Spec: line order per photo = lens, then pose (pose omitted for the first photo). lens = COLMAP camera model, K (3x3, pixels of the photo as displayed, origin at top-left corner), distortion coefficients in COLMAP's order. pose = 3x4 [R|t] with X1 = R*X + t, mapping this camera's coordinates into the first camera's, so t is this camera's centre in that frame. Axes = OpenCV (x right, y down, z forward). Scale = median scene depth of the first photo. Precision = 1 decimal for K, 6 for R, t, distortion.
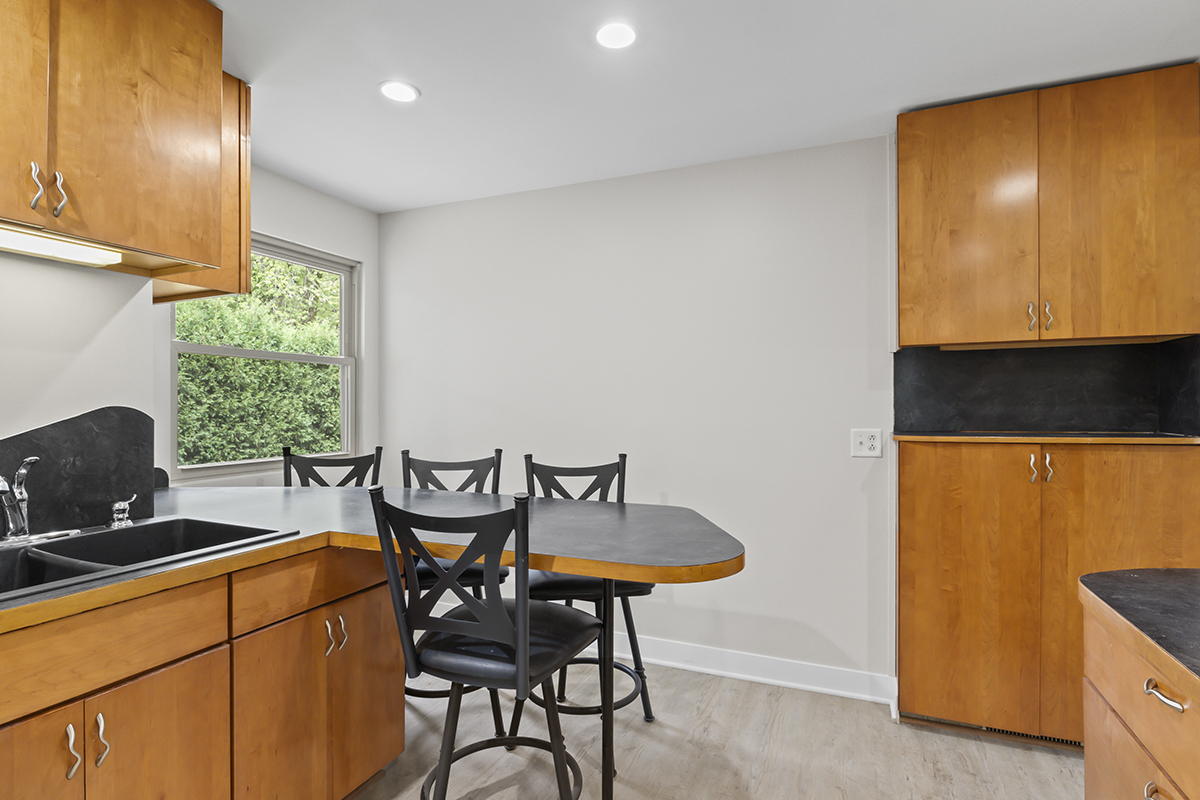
lens RADIAL K [[598.4, 0, 606.7], [0, 598.4, 406.7], [0, 0, 1]] dist [-0.000934, -0.000853]
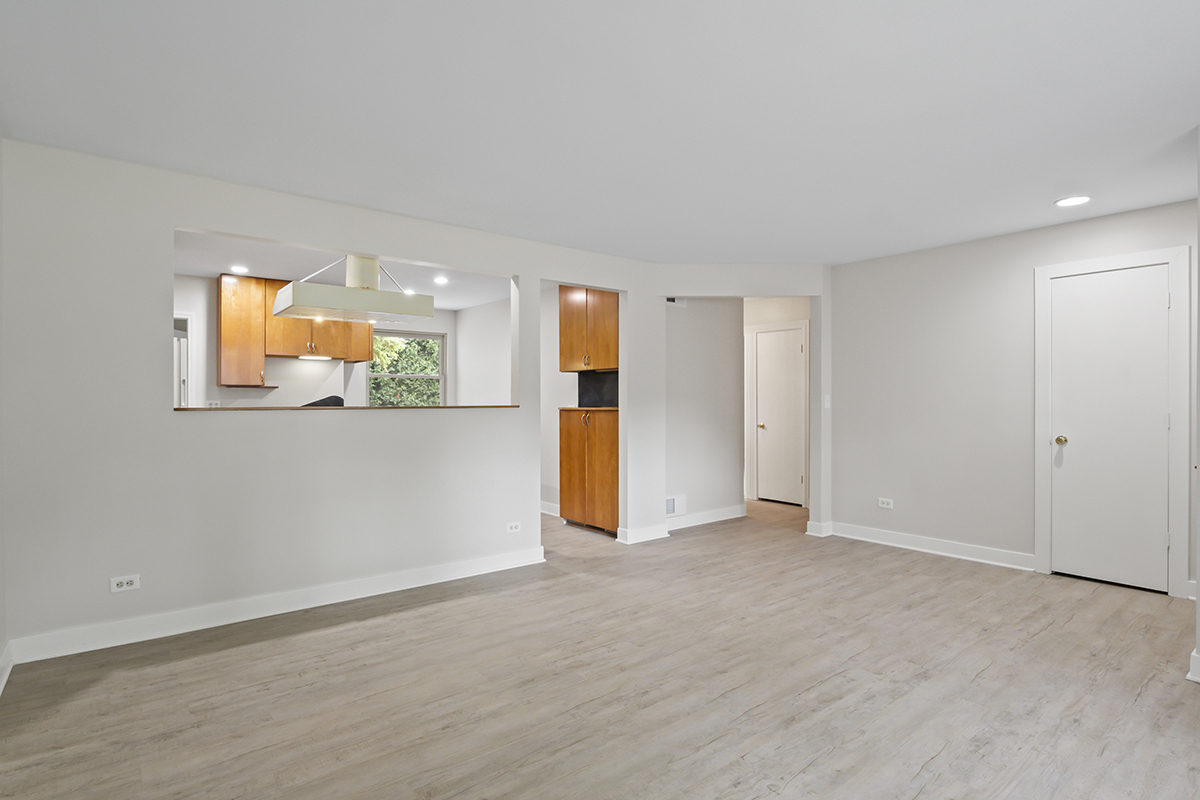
lens RADIAL K [[602.9, 0, 601.9], [0, 602.9, 404.7], [0, 0, 1]] dist [-0.005724, -0.001033]
pose [[0.877536, 0.006784, -0.479463, 1.593842], [-0.002206, 0.999946, 0.010110, 0.009444], [0.479506, -0.007814, 0.877504, -0.976444]]
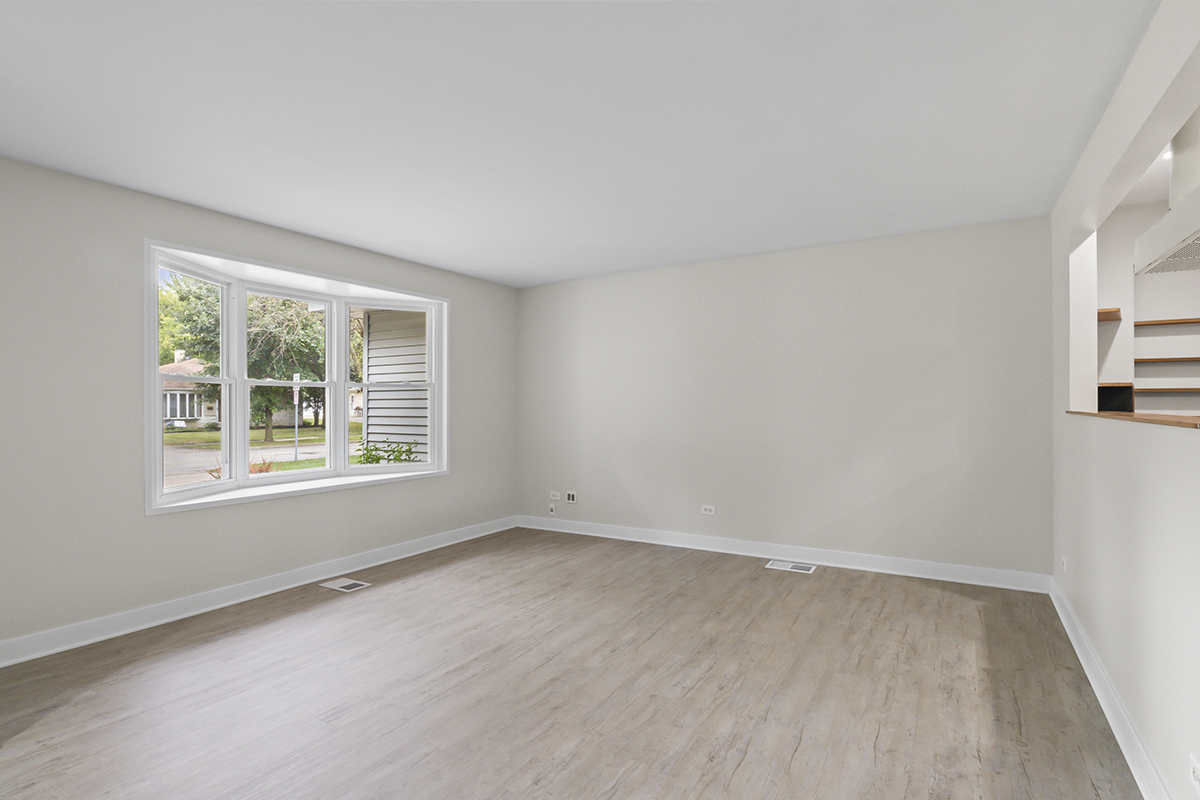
lens RADIAL K [[599.8, 0, 601.8], [0, 599.8, 402.4], [0, 0, 1]] dist [-0.006032, -0.001742]
pose [[-0.989945, 0.005874, 0.141332, 1.074628], [0.006101, 0.999981, 0.001169, 0.005817], [-0.141323, 0.002019, -0.989961, 0.952838]]
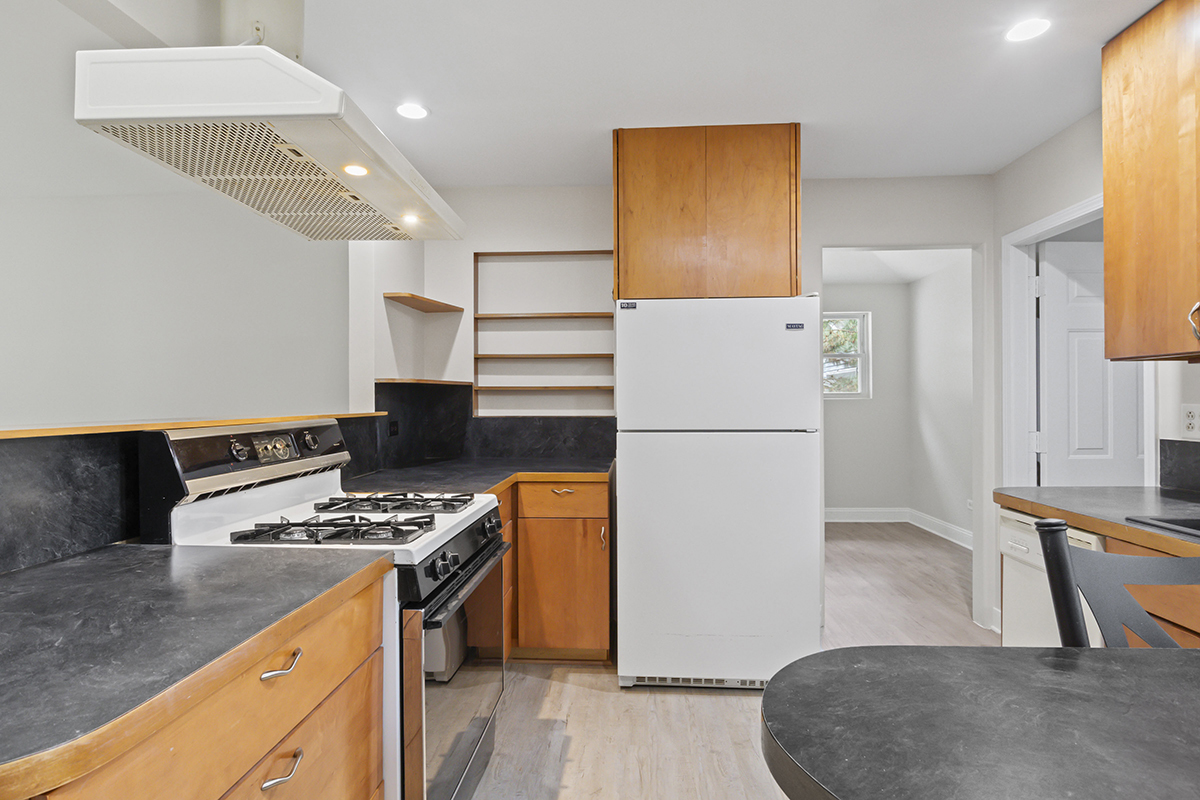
lens RADIAL K [[599.8, 0, 601.8], [0, 599.8, 402.4], [0, 0, 1]] dist [-0.006032, -0.001742]
pose [[-0.944792, 0.005968, -0.327615, 0.250632], [0.003892, 0.999968, 0.006991, 0.009057], [0.327647, 0.005330, -0.944785, 0.723780]]
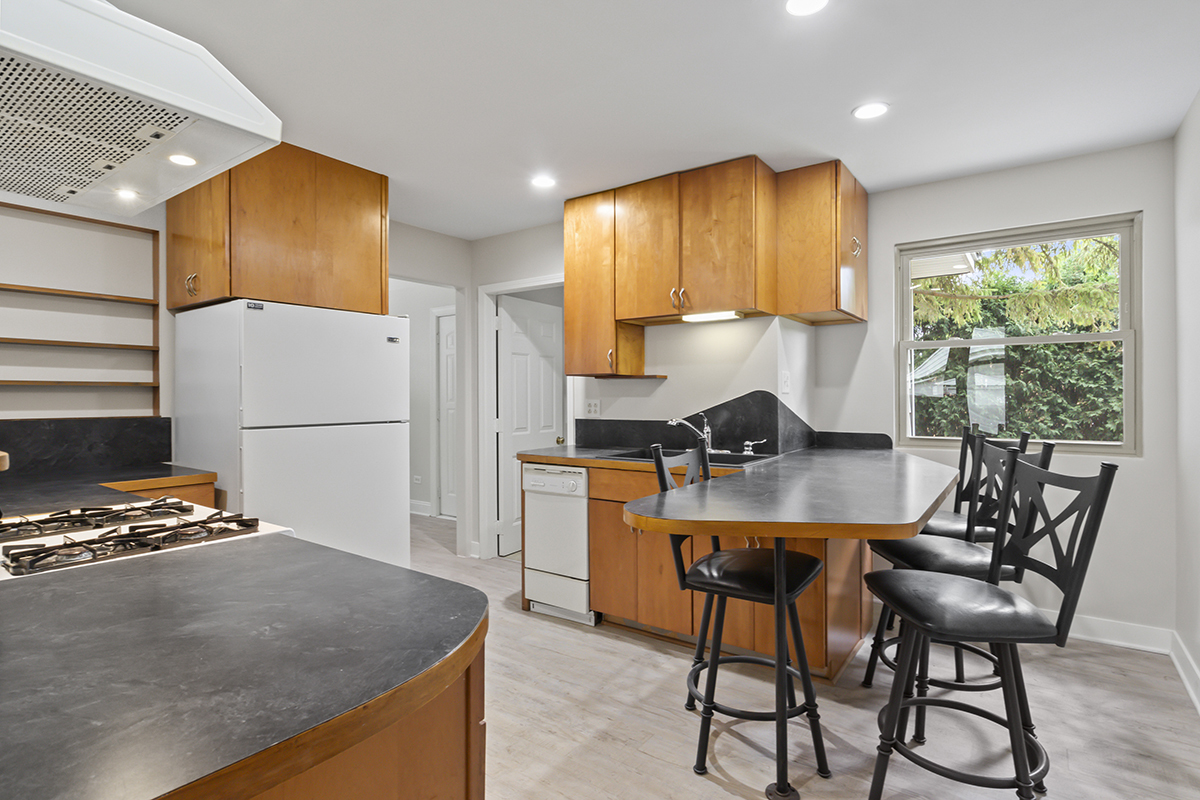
lens RADIAL K [[599.8, 0, 601.8], [0, 599.8, 402.4], [0, 0, 1]] dist [-0.006032, -0.001742]
pose [[-0.228558, 0.012052, -0.973456, 0.704350], [0.001549, 0.999927, 0.012015, 0.008882], [0.973529, 0.001238, -0.228560, 0.615869]]
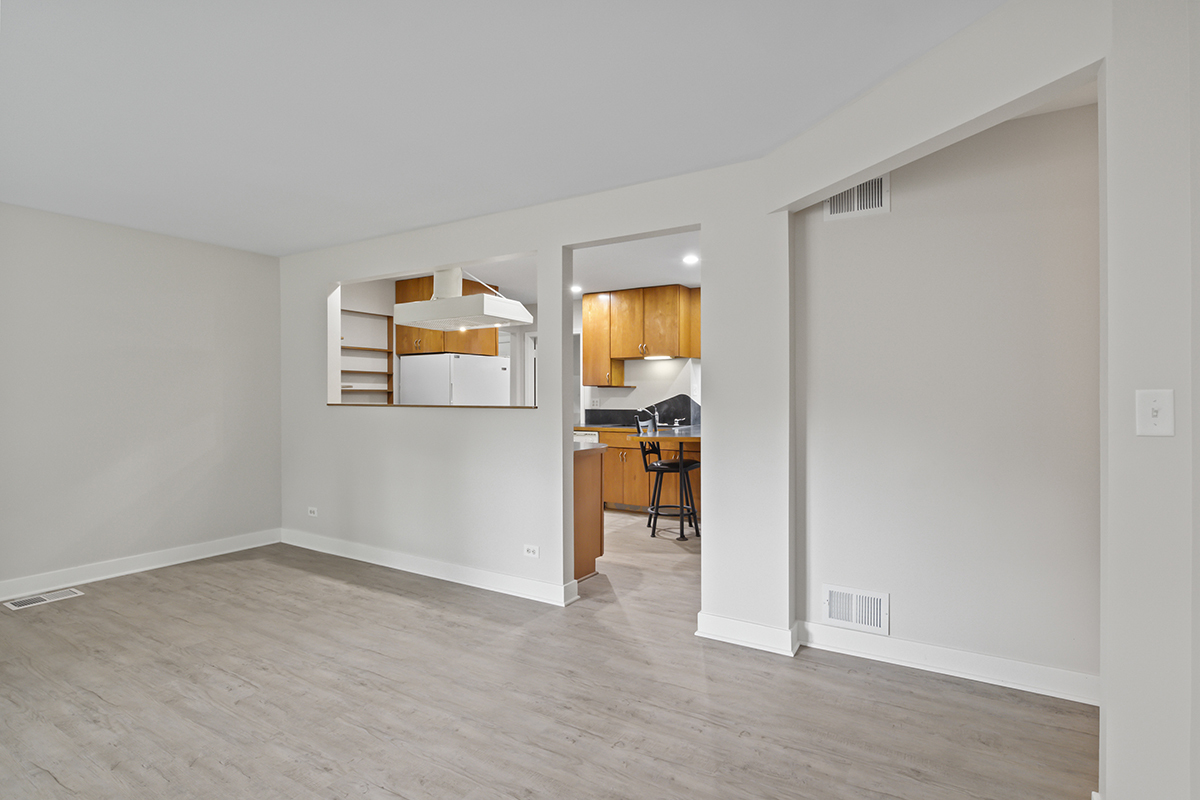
lens RADIAL K [[599.8, 0, 601.8], [0, 599.8, 402.4], [0, 0, 1]] dist [-0.006032, -0.001742]
pose [[-0.151139, 0.012489, -0.988434, 1.924066], [-0.000705, 0.999919, 0.012742, 0.002461], [0.988512, 0.002622, -0.151118, 0.694654]]
